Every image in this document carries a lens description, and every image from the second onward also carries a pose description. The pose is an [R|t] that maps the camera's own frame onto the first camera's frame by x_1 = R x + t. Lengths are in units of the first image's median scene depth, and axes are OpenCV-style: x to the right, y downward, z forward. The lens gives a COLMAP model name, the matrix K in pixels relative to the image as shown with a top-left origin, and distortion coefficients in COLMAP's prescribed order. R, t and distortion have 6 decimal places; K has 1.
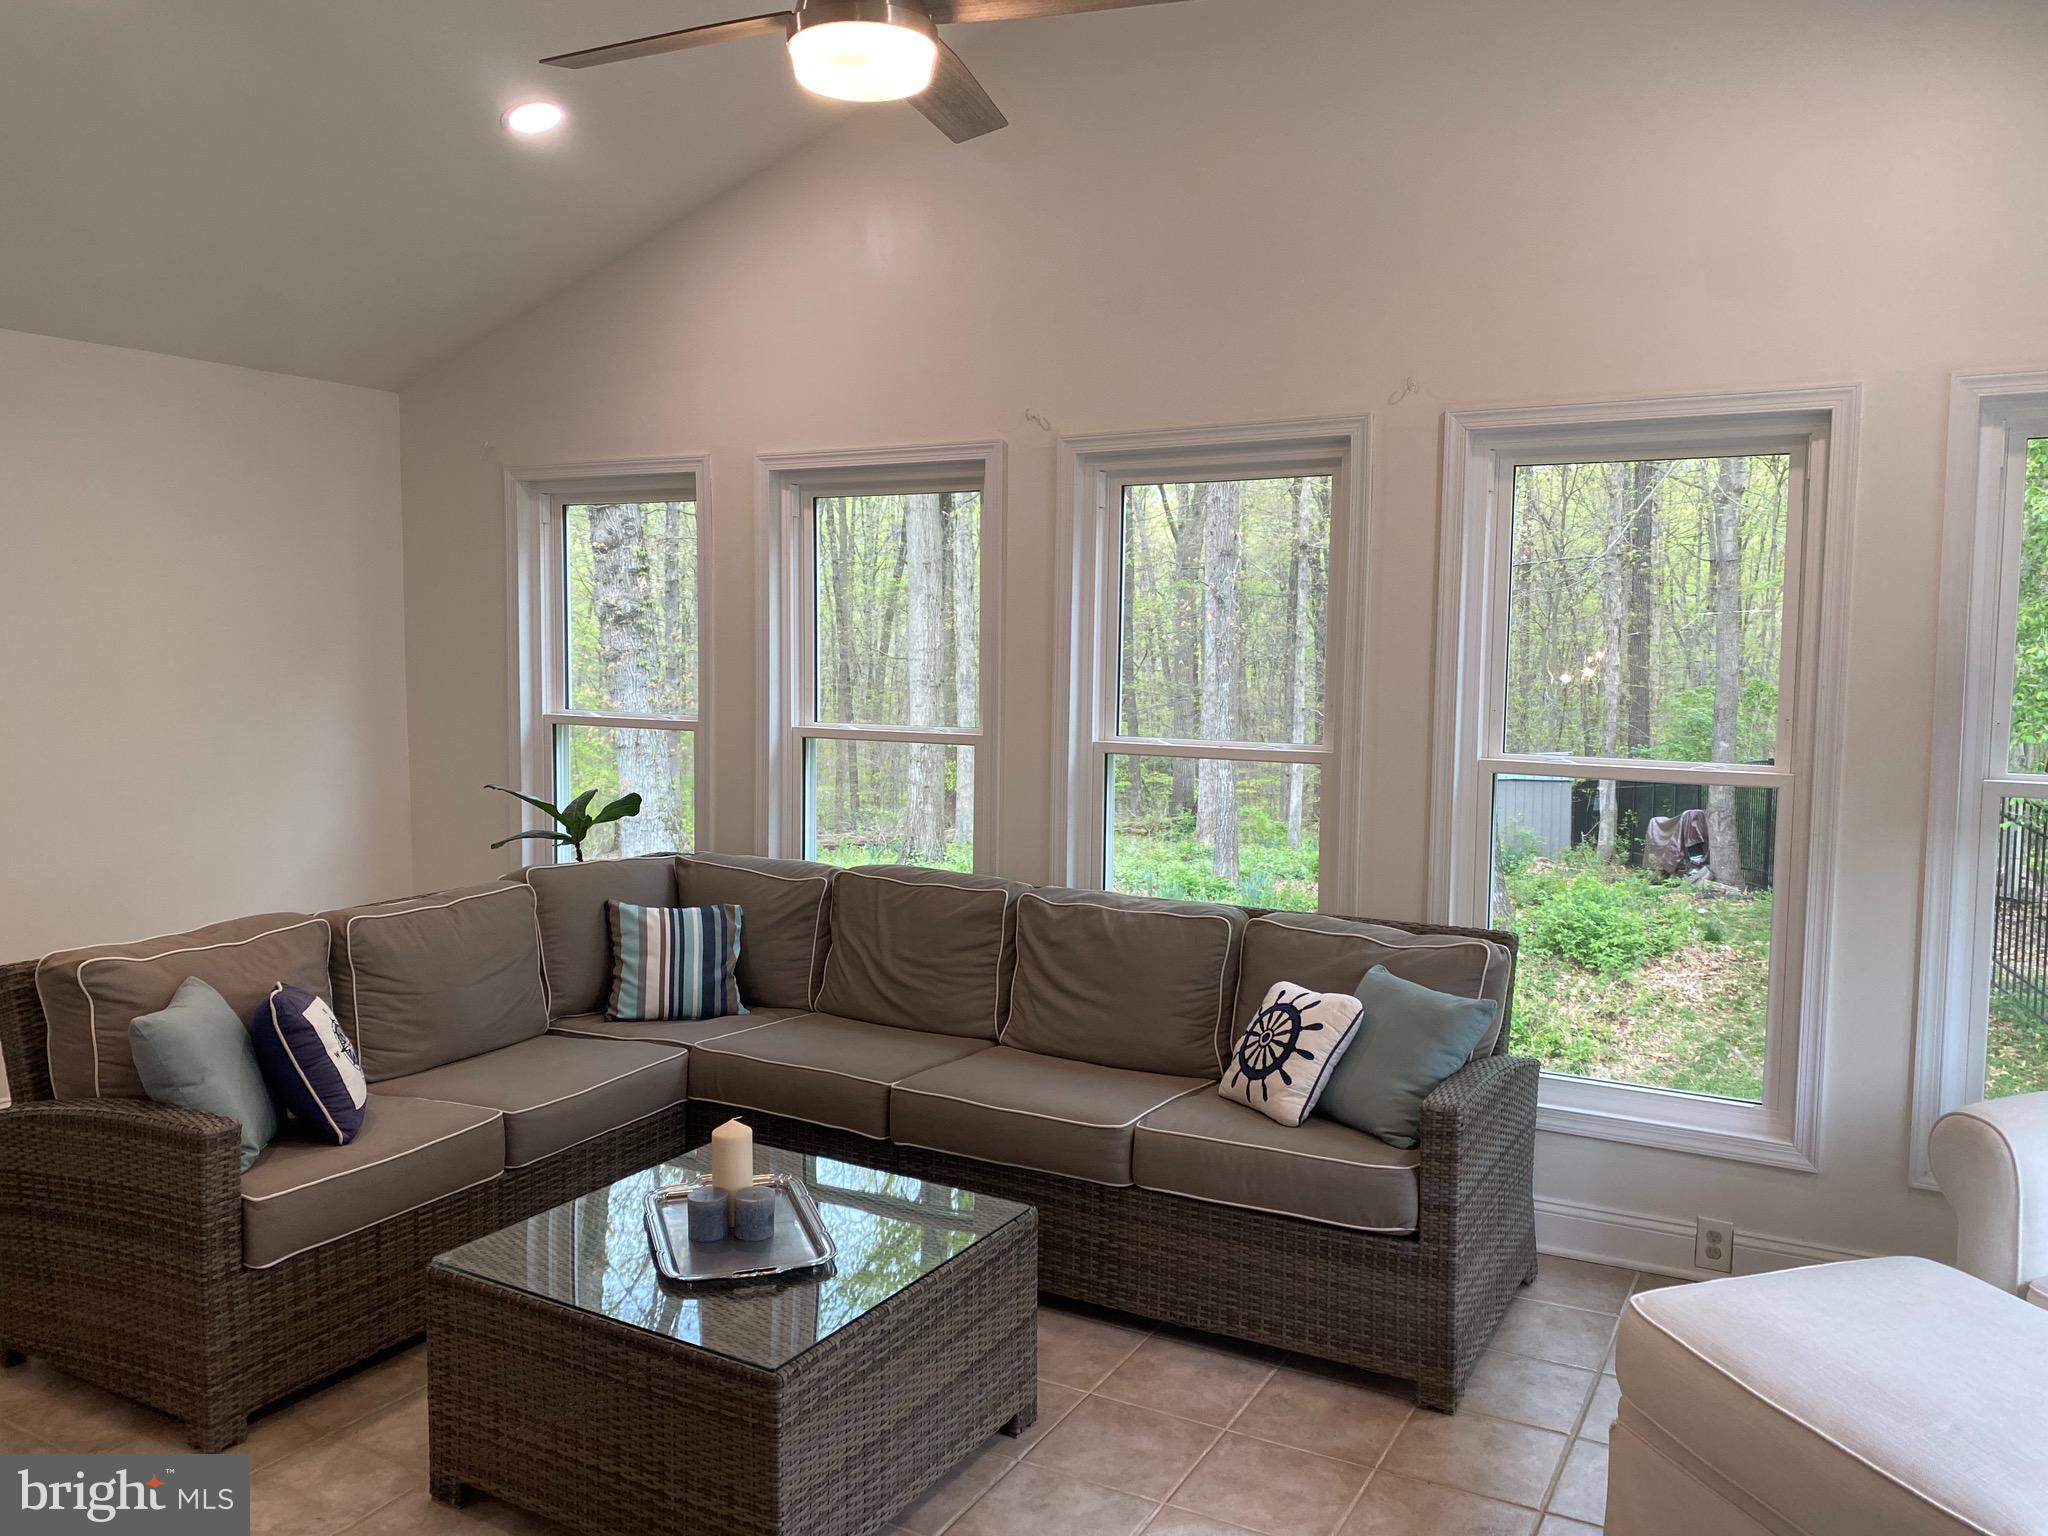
lens RADIAL K [[1571.8, 0, 1029.7], [0, 1571.8, 756.9], [0, 0, 1]] dist [0.045858, -0.056482]
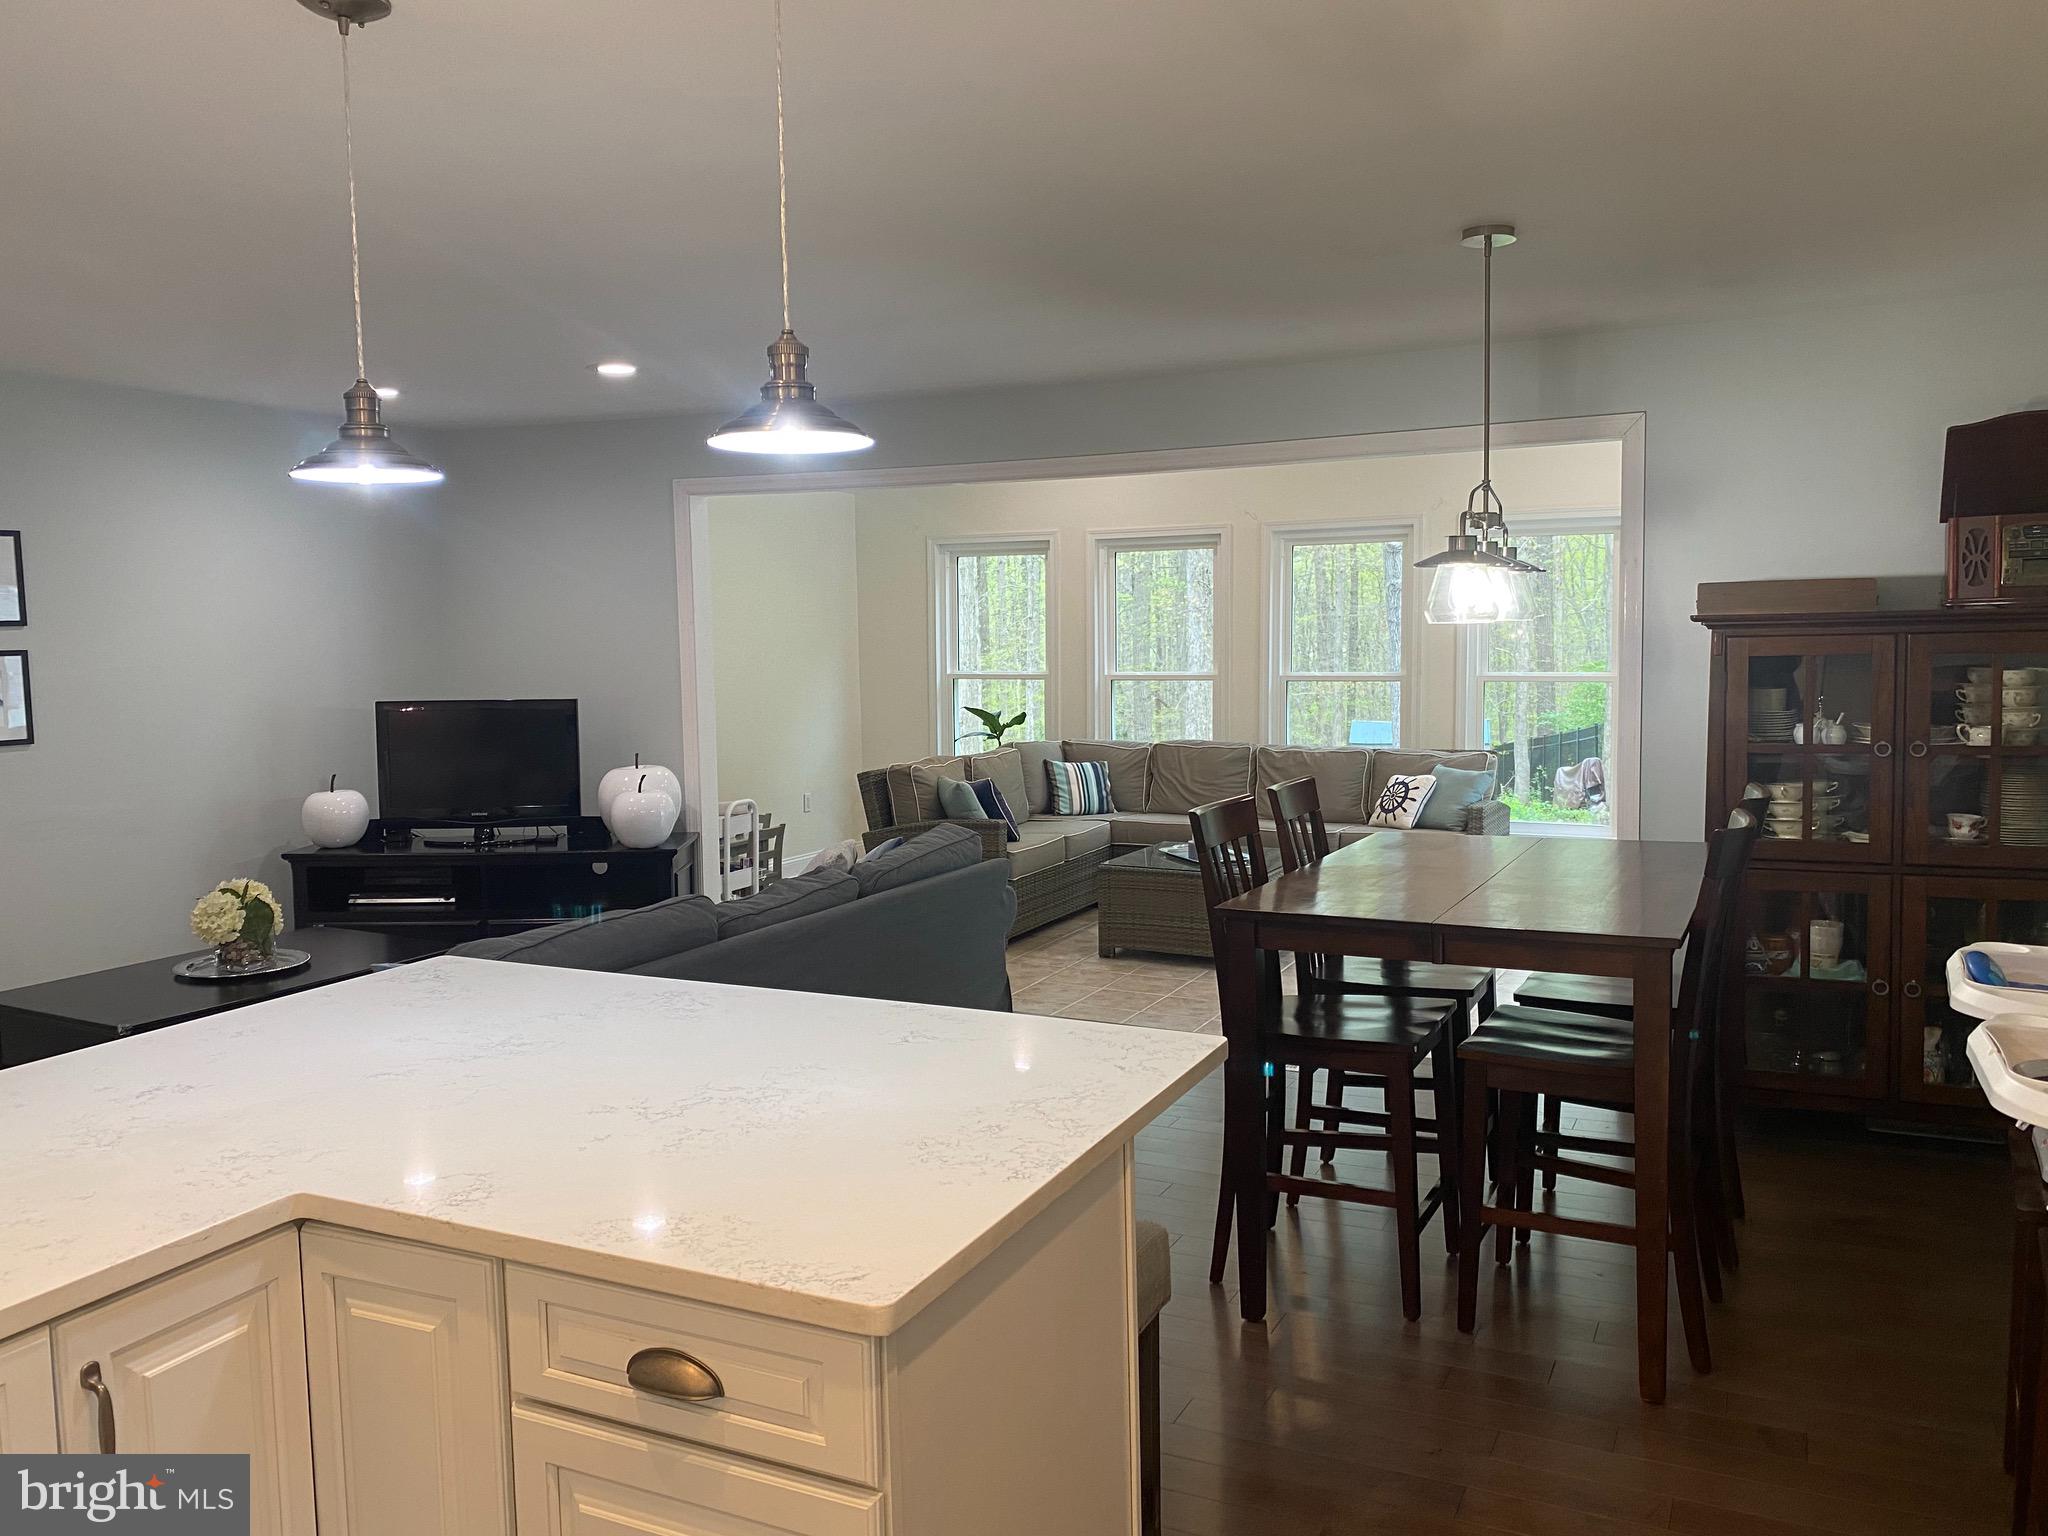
lens RADIAL K [[1571.8, 0, 1020.5], [0, 1571.8, 758.6], [0, 0, 1]] dist [0.045858, -0.056482]
pose [[0.998556, -0.026896, 0.046508, -0.400705], [0.026691, 0.999631, 0.005036, 0.080862], [-0.046627, -0.003787, 0.998905, -1.016402]]
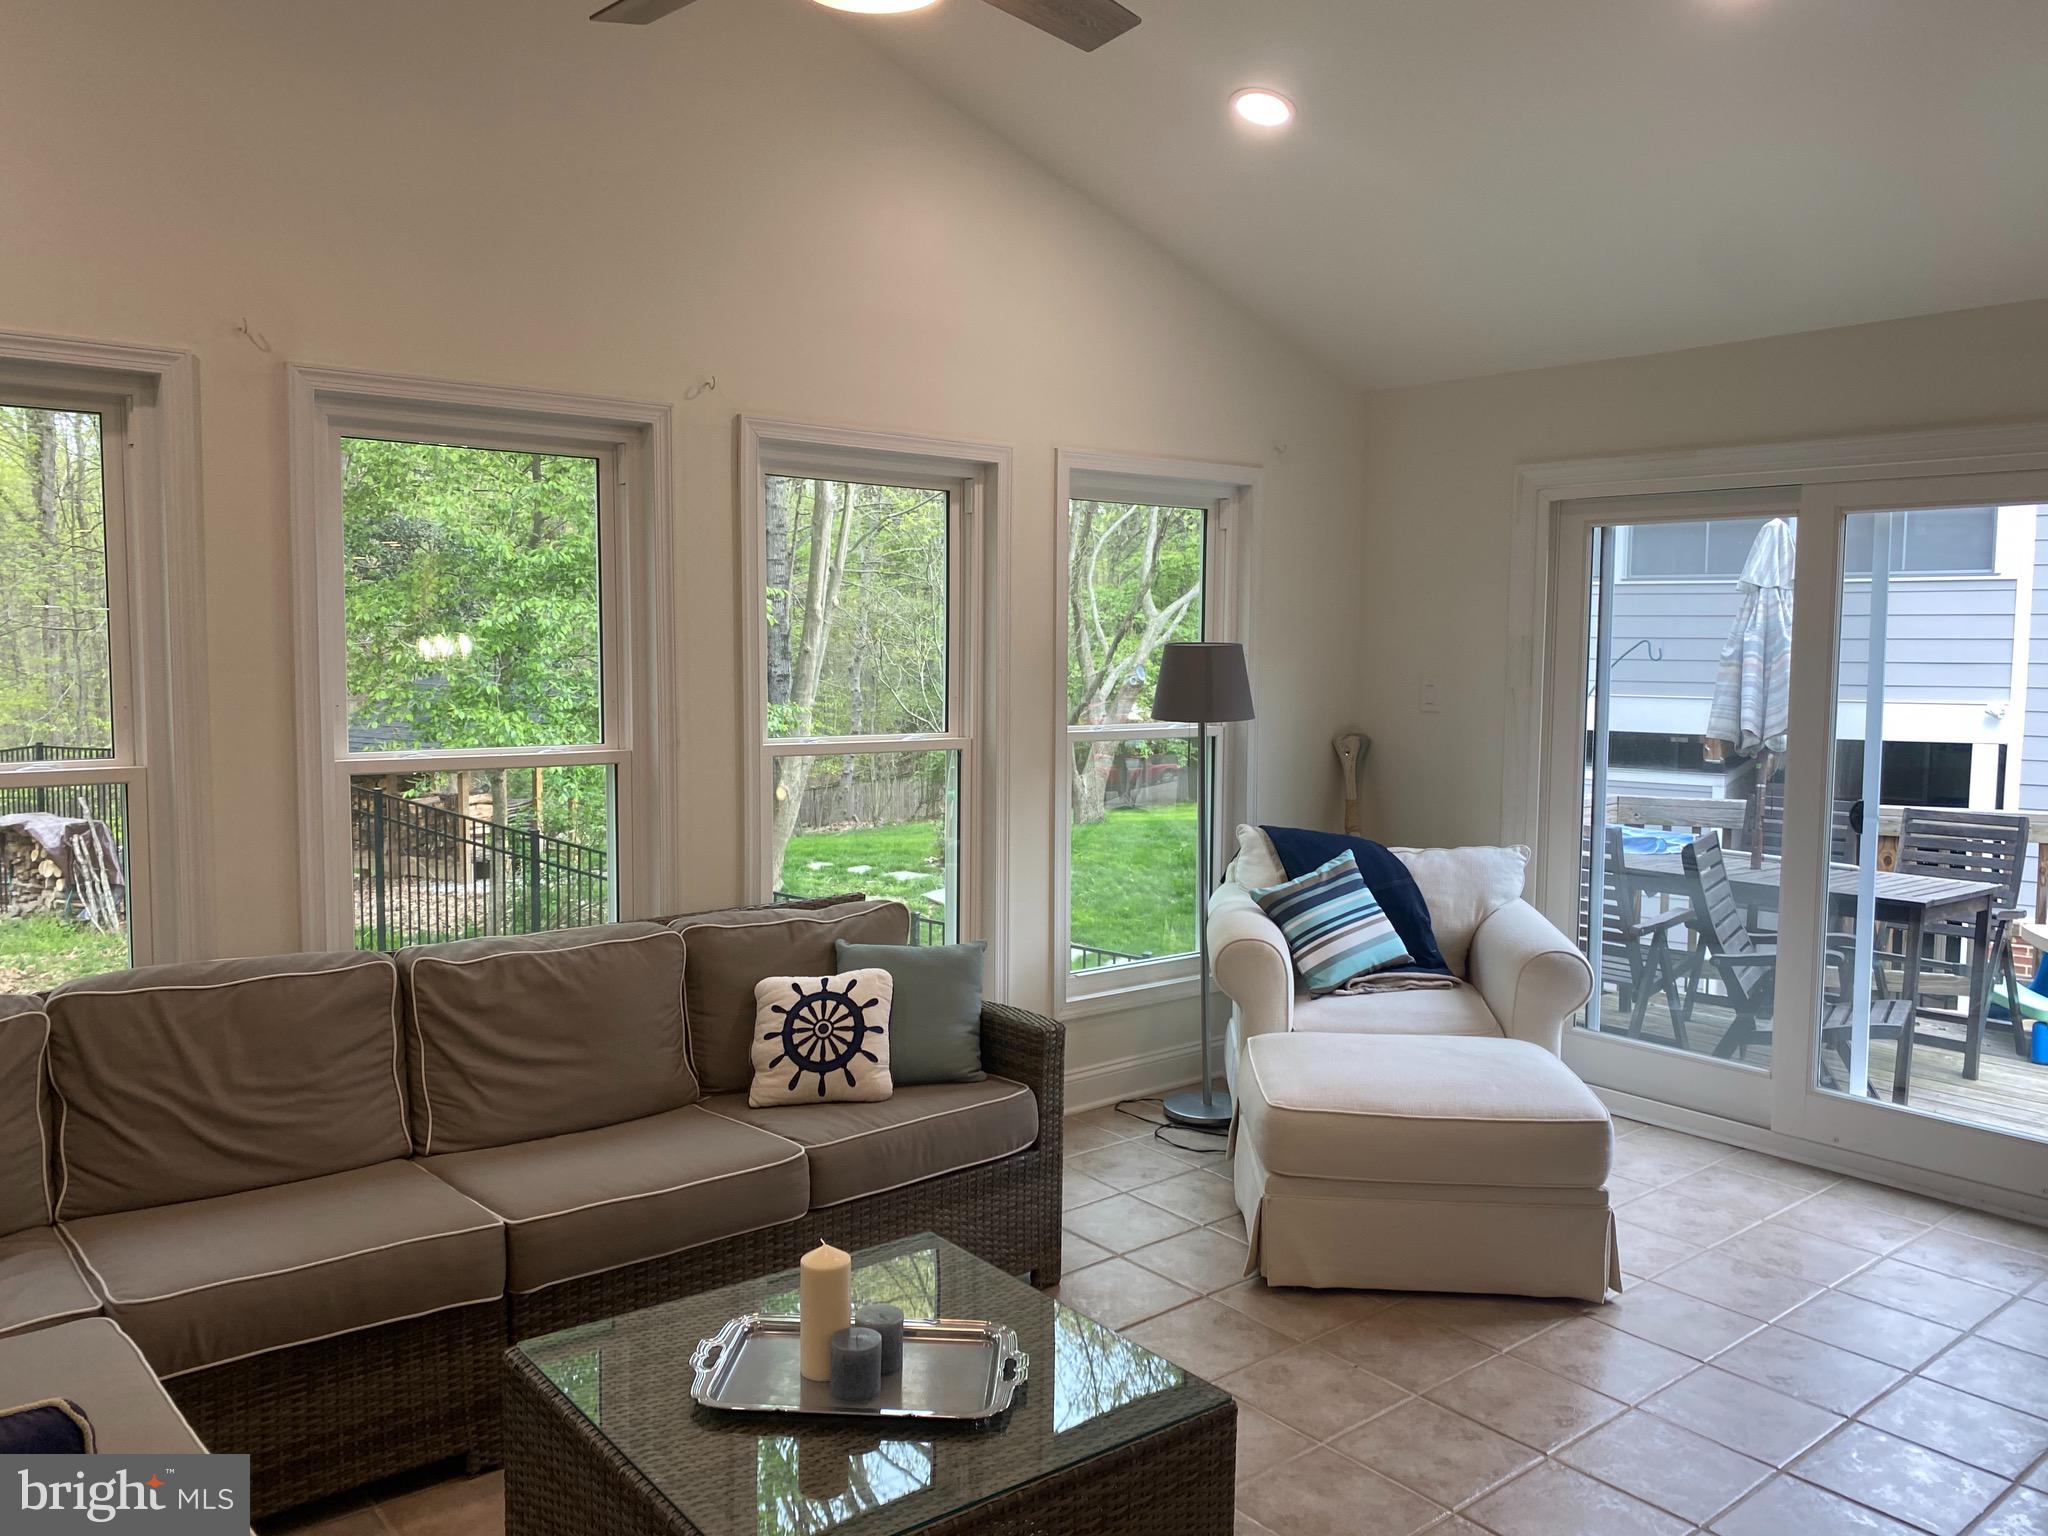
lens RADIAL K [[1571.8, 0, 1035.6], [0, 1571.8, 765.2], [0, 0, 1]] dist [0.045858, -0.056482]
pose [[0.341998, -0.082379, 0.936083, -0.606160], [0.059018, 0.996066, 0.066096, -0.041847], [-0.937846, 0.032641, 0.345514, 0.419928]]
